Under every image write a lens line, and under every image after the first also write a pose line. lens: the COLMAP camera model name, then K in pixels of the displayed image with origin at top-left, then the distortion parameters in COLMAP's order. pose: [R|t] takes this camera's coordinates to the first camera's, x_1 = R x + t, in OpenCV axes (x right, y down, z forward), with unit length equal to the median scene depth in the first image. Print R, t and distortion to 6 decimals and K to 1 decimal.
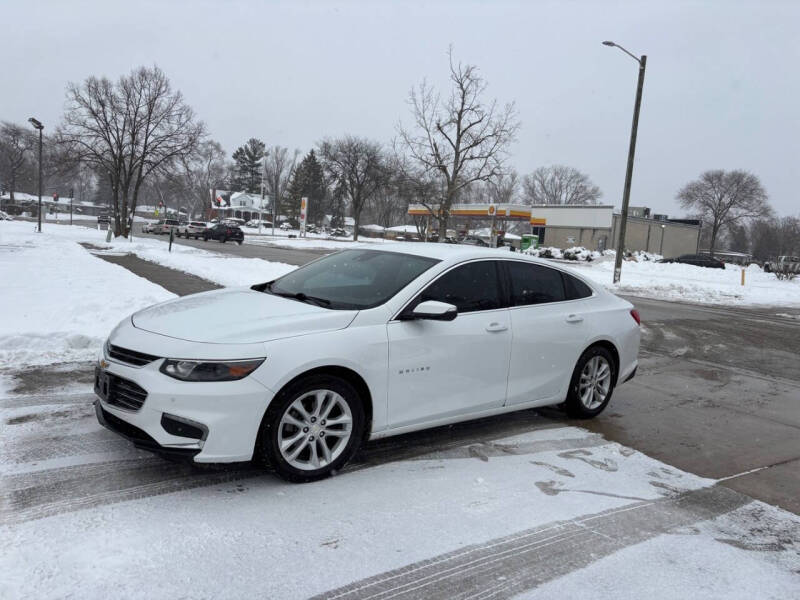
lens RADIAL K [[599.8, 0, 396.7], [0, 599.8, 297.8], [0, 0, 1]] dist [0.038171, -0.033200]
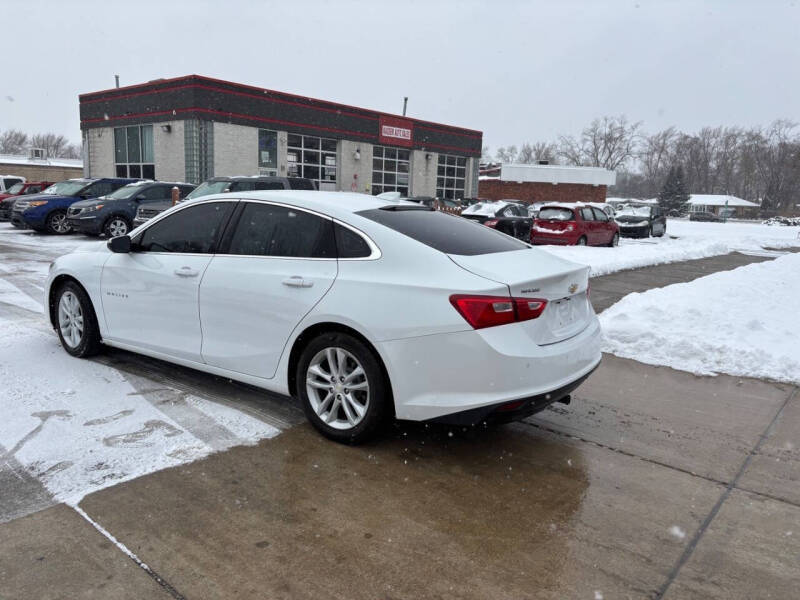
lens RADIAL K [[599.8, 0, 397.4], [0, 599.8, 300.2], [0, 0, 1]] dist [0.038171, -0.033200]
pose [[0.283796, 0.090192, -0.954633, 1.221713], [-0.111347, 0.991931, 0.060614, 0.000547], [0.952398, 0.089093, 0.291549, 1.107860]]
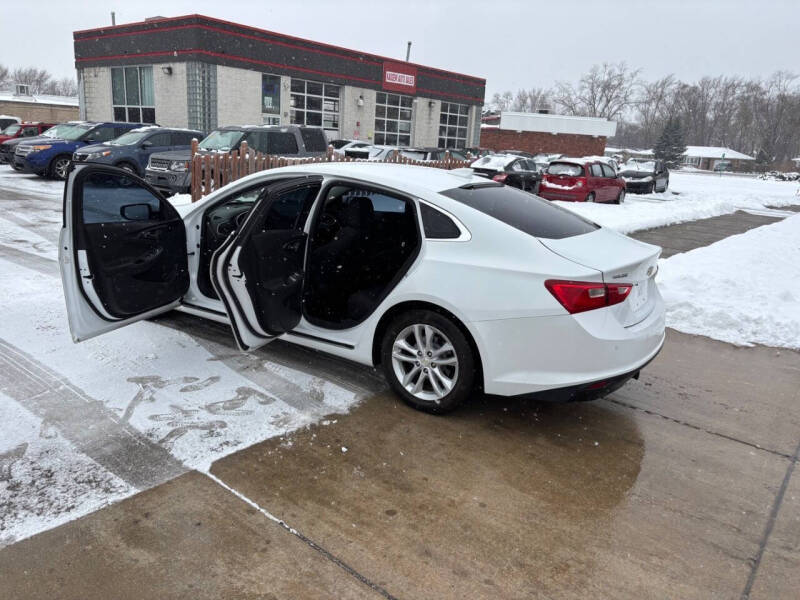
lens RADIAL K [[599.8, 0, 395.4], [0, 599.8, 297.7], [0, 0, 1]] dist [0.038171, -0.033200]
pose [[0.296984, 0.174797, -0.938747, 1.210781], [-0.130386, 0.981318, 0.141474, -0.030243], [0.945939, 0.080384, 0.314227, 0.958034]]
